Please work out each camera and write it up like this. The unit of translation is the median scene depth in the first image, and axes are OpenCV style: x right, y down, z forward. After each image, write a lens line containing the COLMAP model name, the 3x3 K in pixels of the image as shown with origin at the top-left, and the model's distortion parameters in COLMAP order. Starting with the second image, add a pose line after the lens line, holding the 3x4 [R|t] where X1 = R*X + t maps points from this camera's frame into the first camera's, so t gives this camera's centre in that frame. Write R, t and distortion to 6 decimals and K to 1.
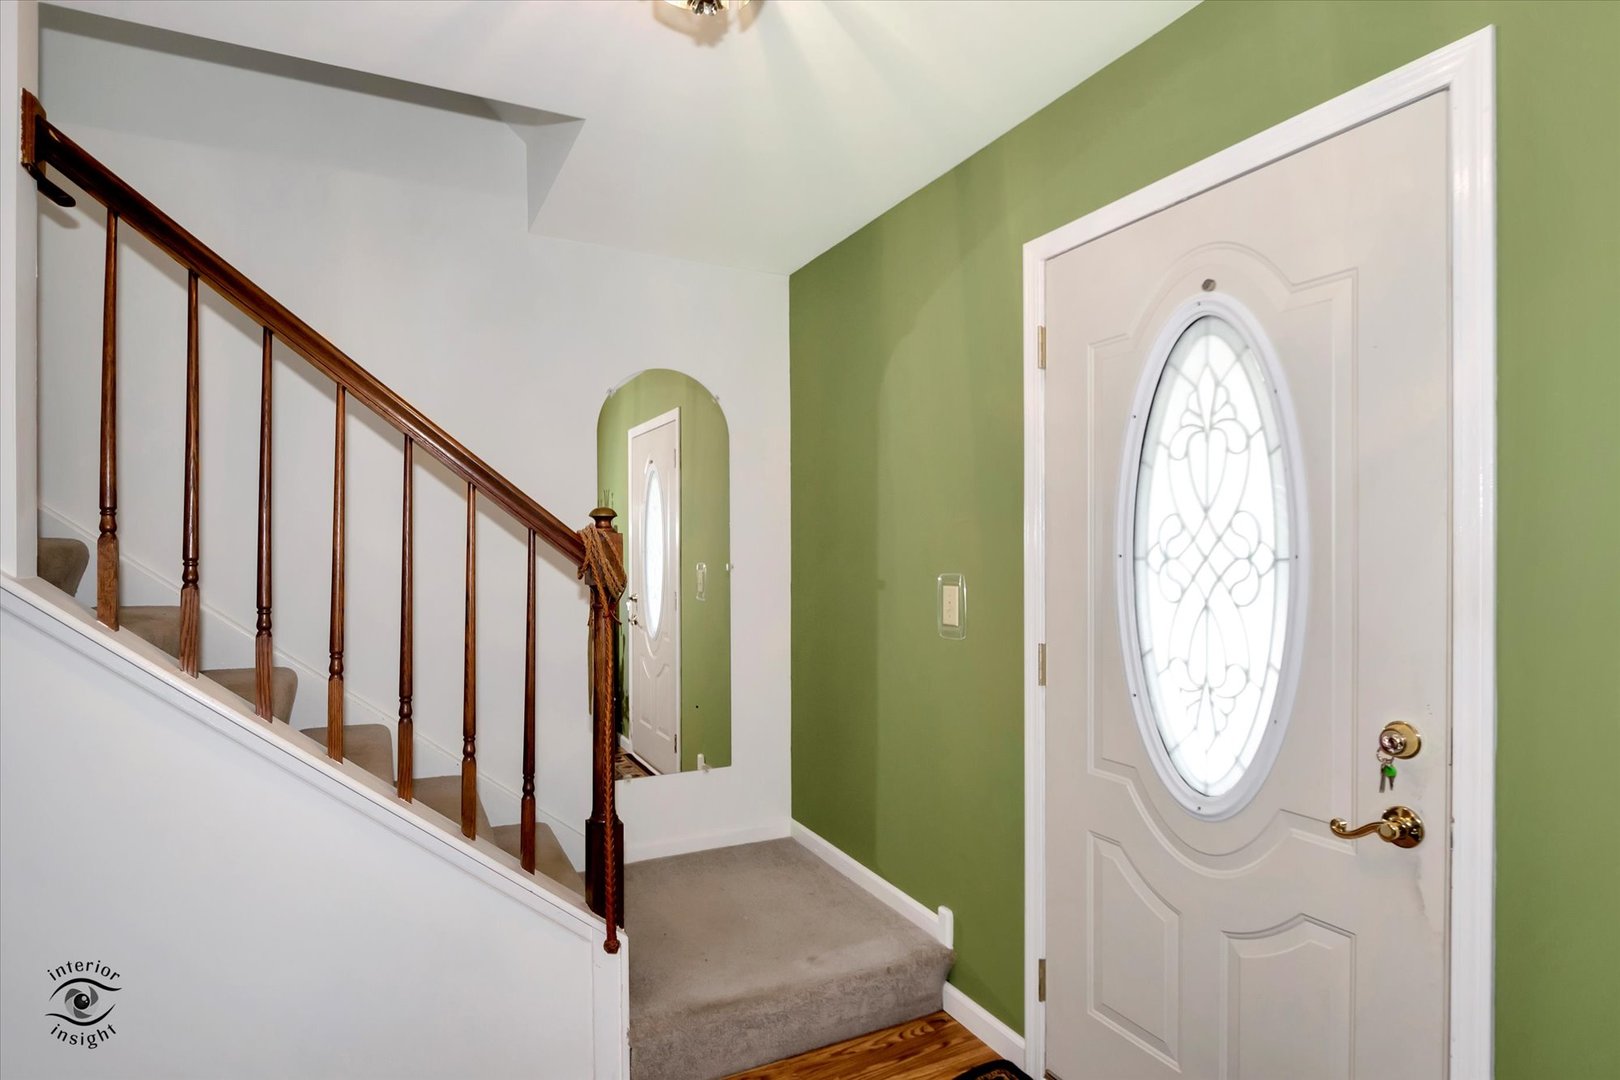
lens RADIAL K [[863.9, 0, 811.8], [0, 863.9, 547.9], [0, 0, 1]] dist [0.005370, -0.015502]
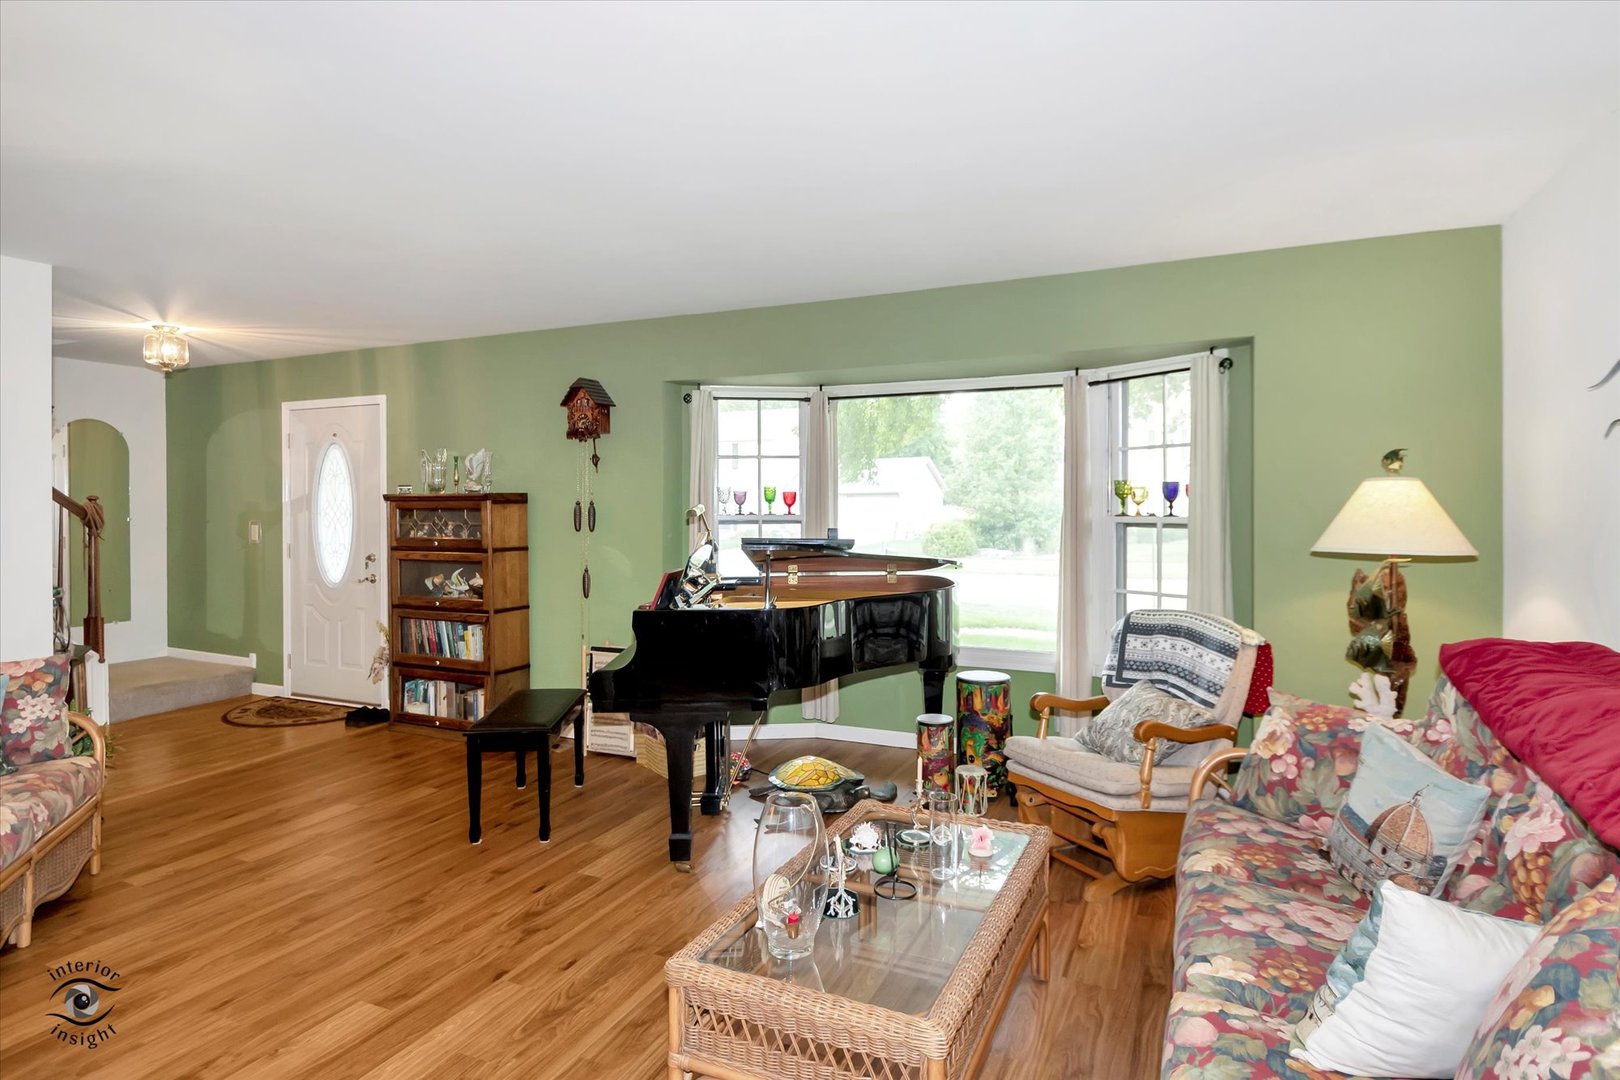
lens RADIAL K [[903.2, 0, 815.8], [0, 903.2, 505.6], [0, 0, 1]] dist [0.002822, 0.000623]
pose [[0.781894, -0.004084, 0.623398, -0.233703], [0.003002, 0.999992, 0.002785, -0.019079], [-0.623404, -0.000306, 0.781900, -2.397918]]
